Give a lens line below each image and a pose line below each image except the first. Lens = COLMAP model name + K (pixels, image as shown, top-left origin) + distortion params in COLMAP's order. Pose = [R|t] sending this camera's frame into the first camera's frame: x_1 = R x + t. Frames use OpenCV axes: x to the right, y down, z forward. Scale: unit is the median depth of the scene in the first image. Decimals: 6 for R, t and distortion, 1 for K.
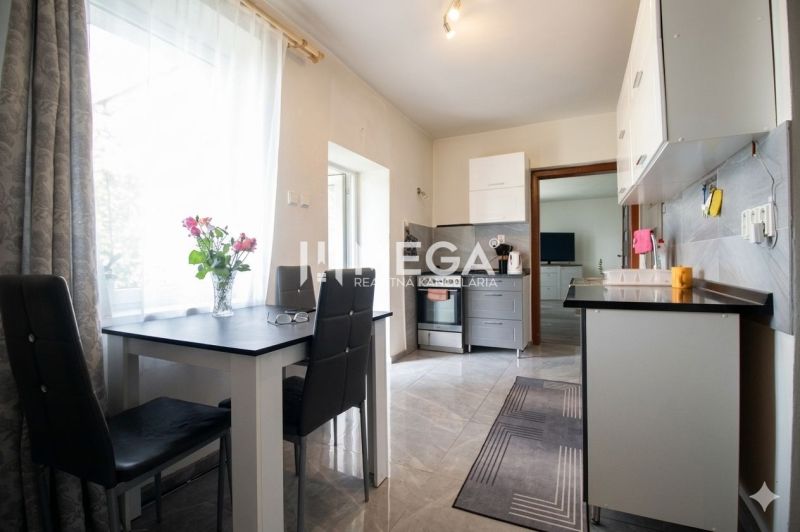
lens RADIAL K [[372.9, 0, 403.2], [0, 372.9, 264.3], [0, 0, 1]] dist [-0.016671, -0.000115]
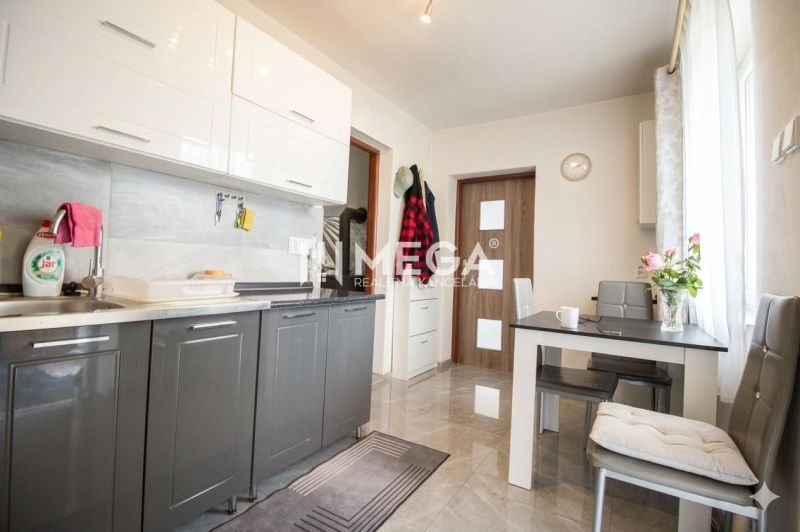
lens RADIAL K [[372.9, 0, 403.2], [0, 372.9, 264.3], [0, 0, 1]] dist [-0.016671, -0.000115]
pose [[-0.995542, -0.029437, 0.089610, 0.162905], [-0.029838, 0.999550, -0.003134, -0.022309], [-0.089477, -0.005793, -0.995972, 1.921919]]
